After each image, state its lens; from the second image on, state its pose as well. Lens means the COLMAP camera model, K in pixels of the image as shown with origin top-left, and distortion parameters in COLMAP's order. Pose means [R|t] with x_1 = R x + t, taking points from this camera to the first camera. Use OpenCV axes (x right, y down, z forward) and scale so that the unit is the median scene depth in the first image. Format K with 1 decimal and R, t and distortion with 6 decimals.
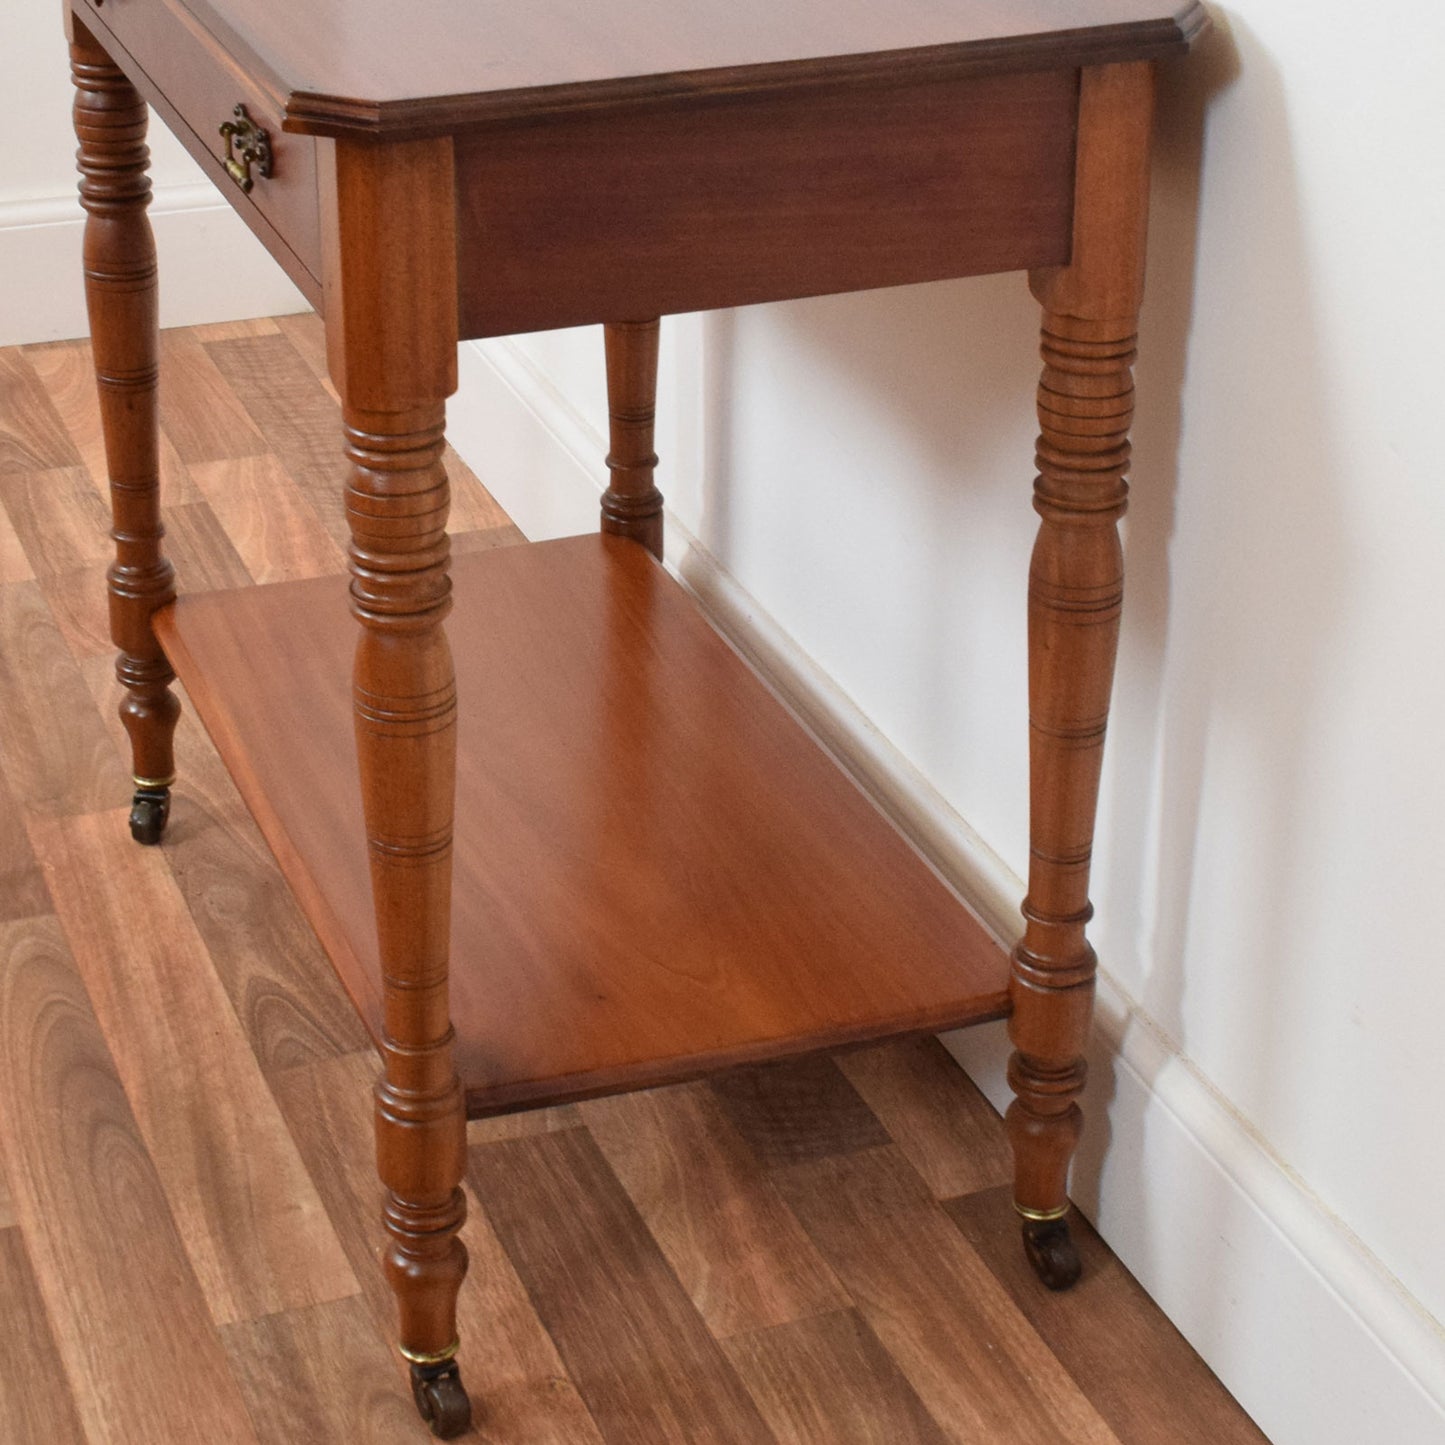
lens RADIAL K [[3093.7, 0, 688.4], [0, 3093.7, 513.9], [0, 0, 1]] dist [-0.010980, -0.032976]
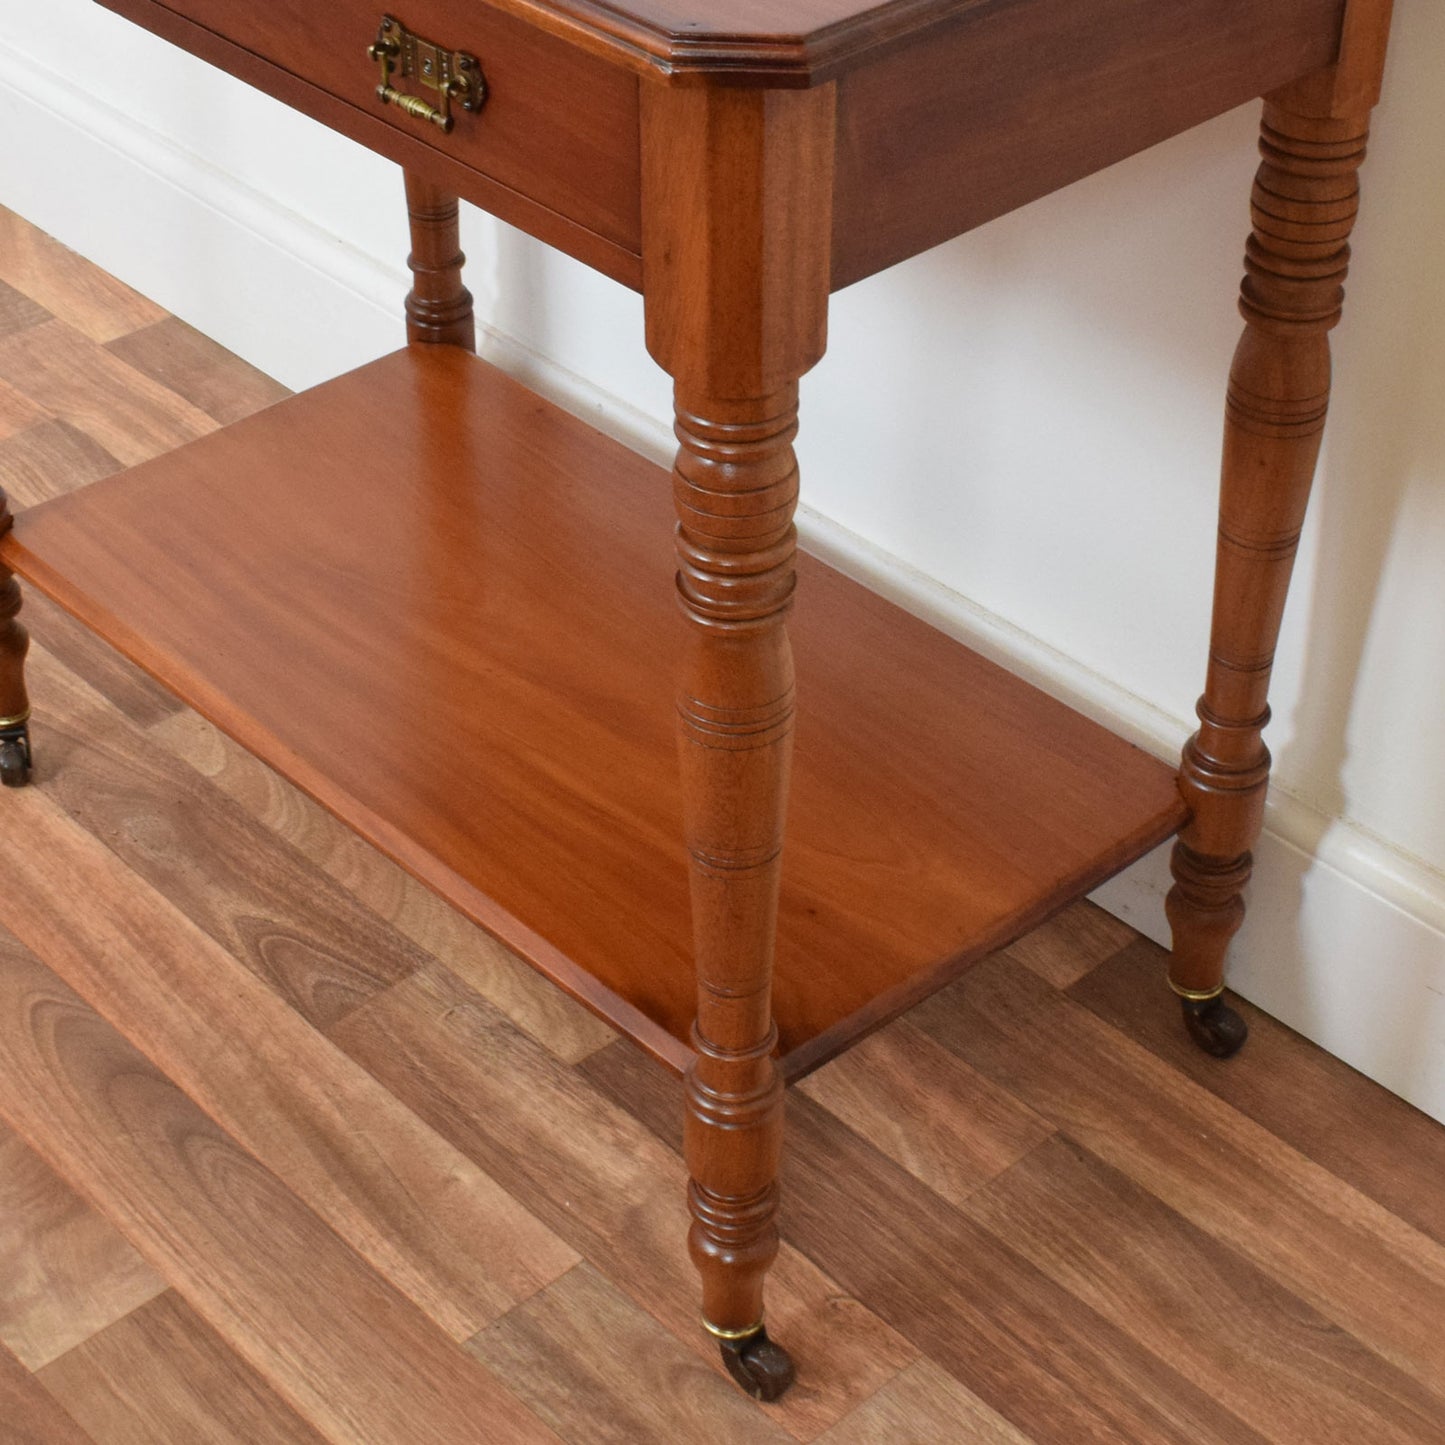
lens RADIAL K [[2740.3, 0, 710.4], [0, 2740.3, 698.6], [0, 0, 1]] dist [-0.014400, -0.049534]
pose [[0.927329, -0.226087, 0.298238, -0.270268], [0.149354, 0.954259, 0.259004, -0.115099], [-0.343154, -0.195639, 0.918679, 0.250774]]
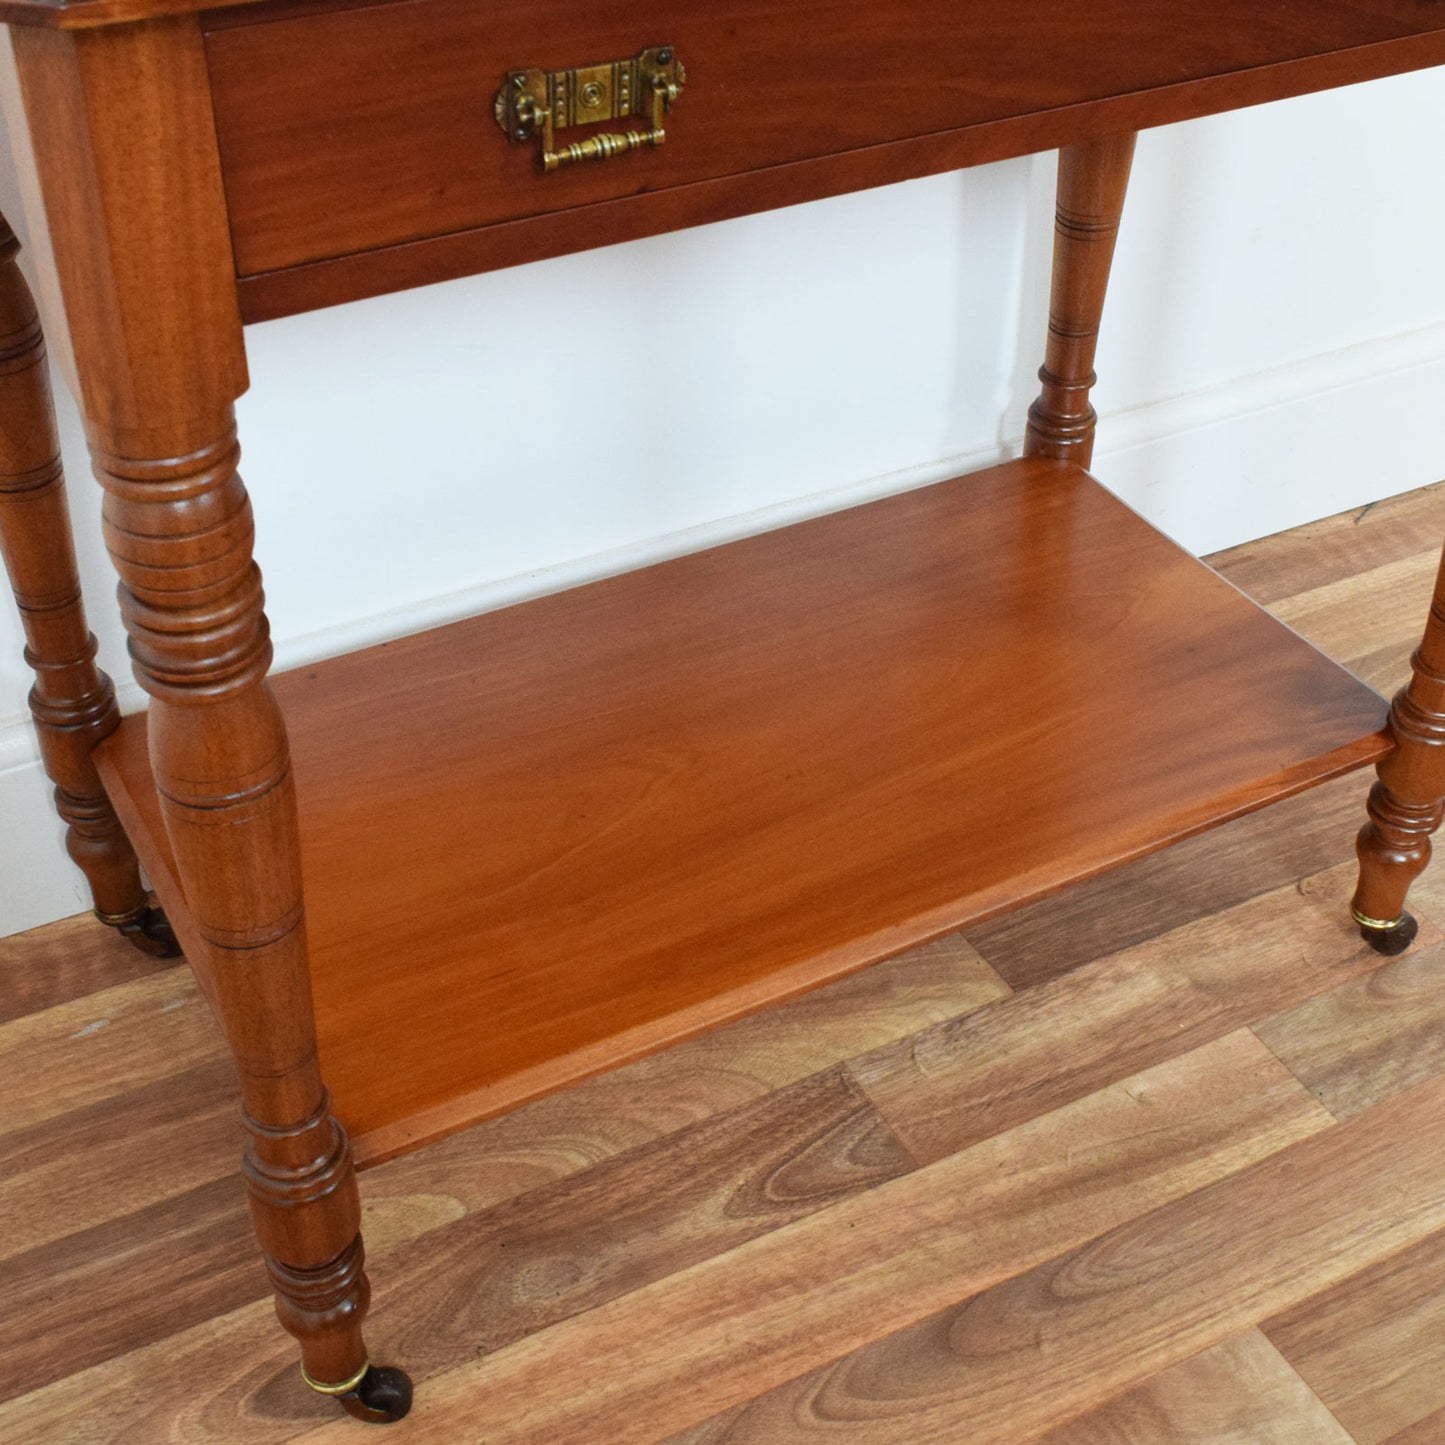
lens RADIAL K [[2078.2, 0, 768.8], [0, 2078.2, 725.6], [0, 0, 1]] dist [-0.032496, 0.008178]
pose [[-0.138028, -0.630723, 0.763634, -0.549136], [0.366569, 0.683730, 0.630984, -0.324261], [-0.920095, 0.367018, 0.136830, 0.984965]]
